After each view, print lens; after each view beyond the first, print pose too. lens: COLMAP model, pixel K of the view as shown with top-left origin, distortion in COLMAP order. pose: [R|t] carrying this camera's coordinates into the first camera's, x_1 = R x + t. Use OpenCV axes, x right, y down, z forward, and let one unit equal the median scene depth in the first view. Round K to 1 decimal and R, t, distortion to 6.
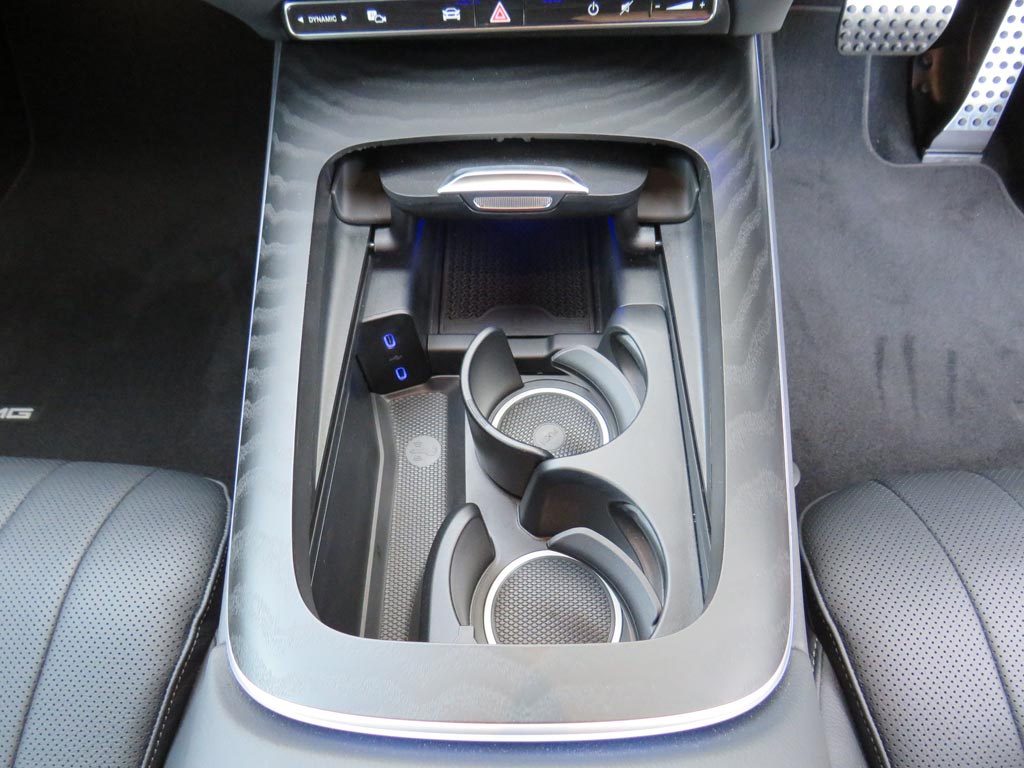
lens RADIAL K [[728.8, 0, 514.9], [0, 728.8, 387.0], [0, 0, 1]] dist [-0.010927, -0.017219]
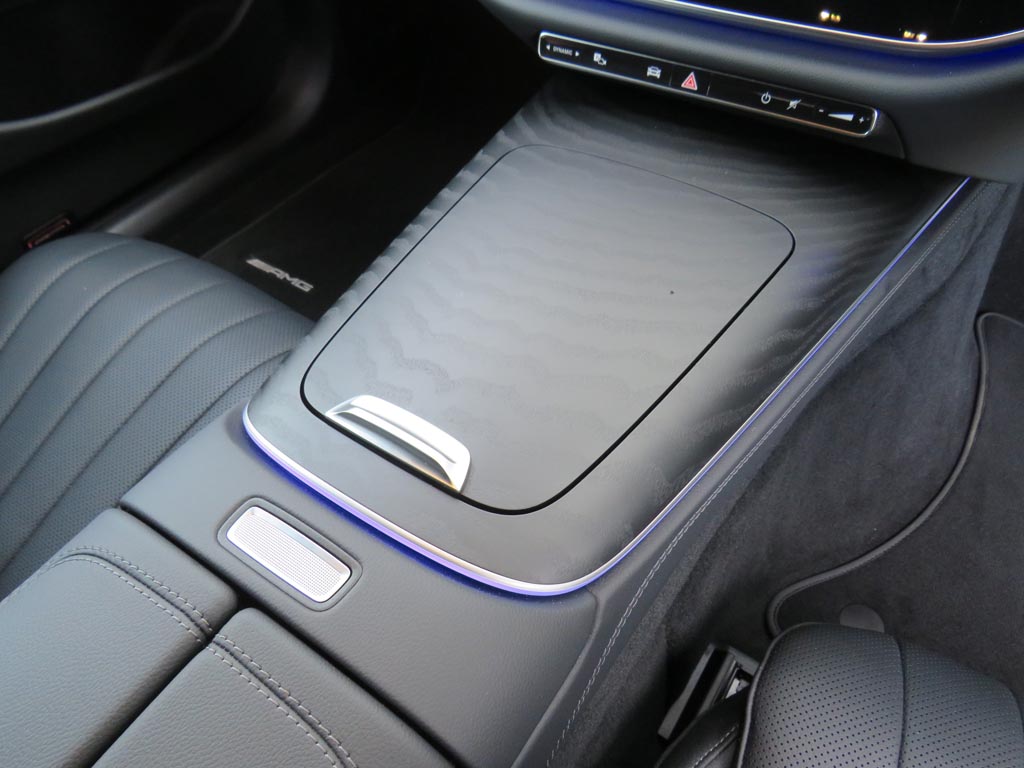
lens RADIAL K [[728.8, 0, 501.5], [0, 728.8, 378.9], [0, 0, 1]] dist [-0.010927, -0.017219]
pose [[0.824676, 0.410100, -0.389522, 0.389870], [-0.449370, 0.893279, -0.010915, 0.080882], [0.343476, 0.184041, 0.920952, -0.127722]]
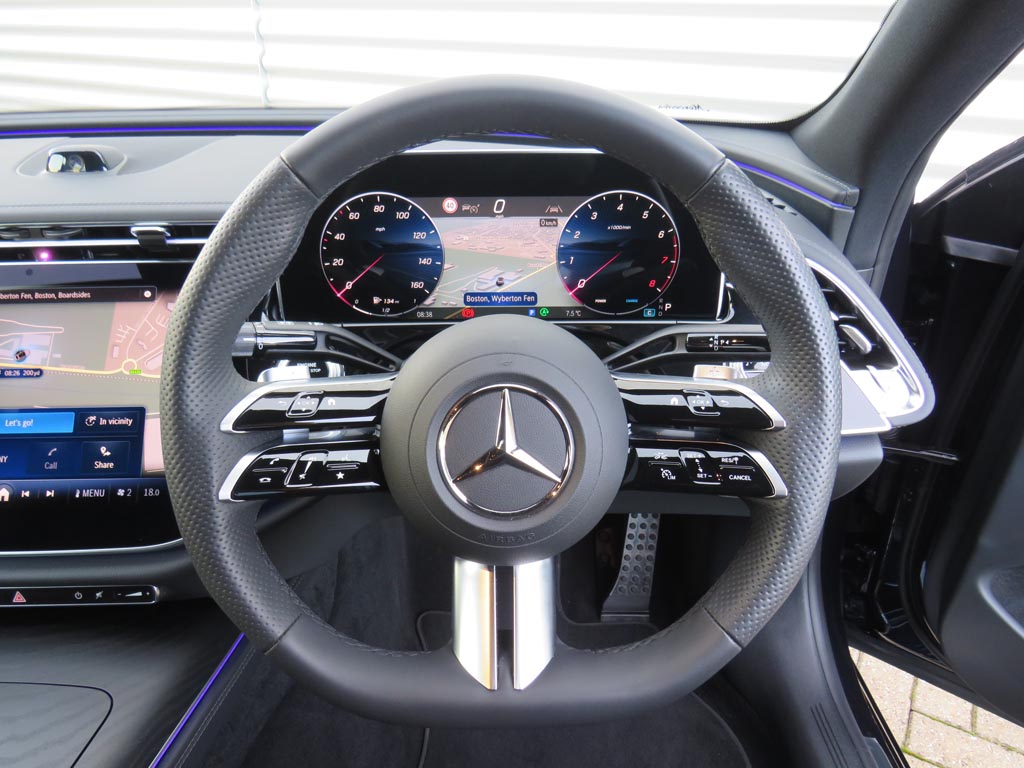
lens RADIAL K [[728.8, 0, 513.4], [0, 728.8, 386.5], [0, 0, 1]] dist [-0.010927, -0.017219]
pose [[0.999804, 0.009014, 0.017646, 0.999510], [0.000830, 0.870692, -0.491828, -0.146735], [-0.019797, 0.491746, 0.870513, -0.584117]]
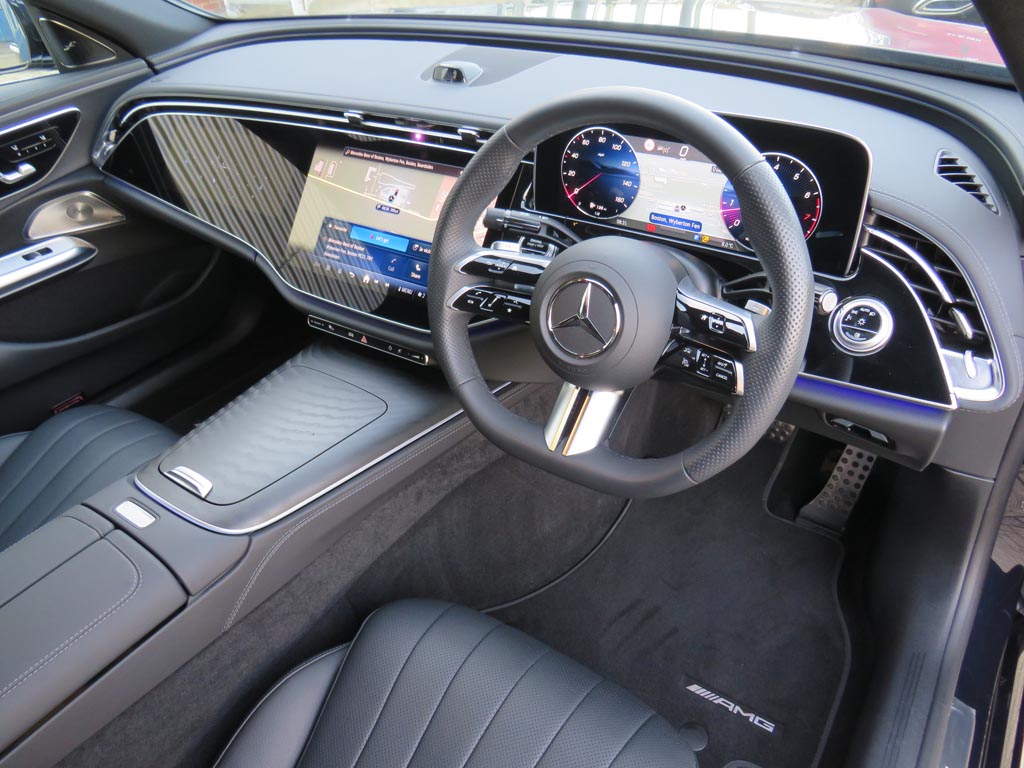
lens RADIAL K [[728.8, 0, 516.7], [0, 728.8, 383.9], [0, 0, 1]] dist [-0.010927, -0.017219]
pose [[0.826931, 0.312059, -0.467766, 1.750665], [-0.447971, 0.868401, -0.212605, -0.049708], [0.339864, 0.385355, 0.857901, -1.056417]]
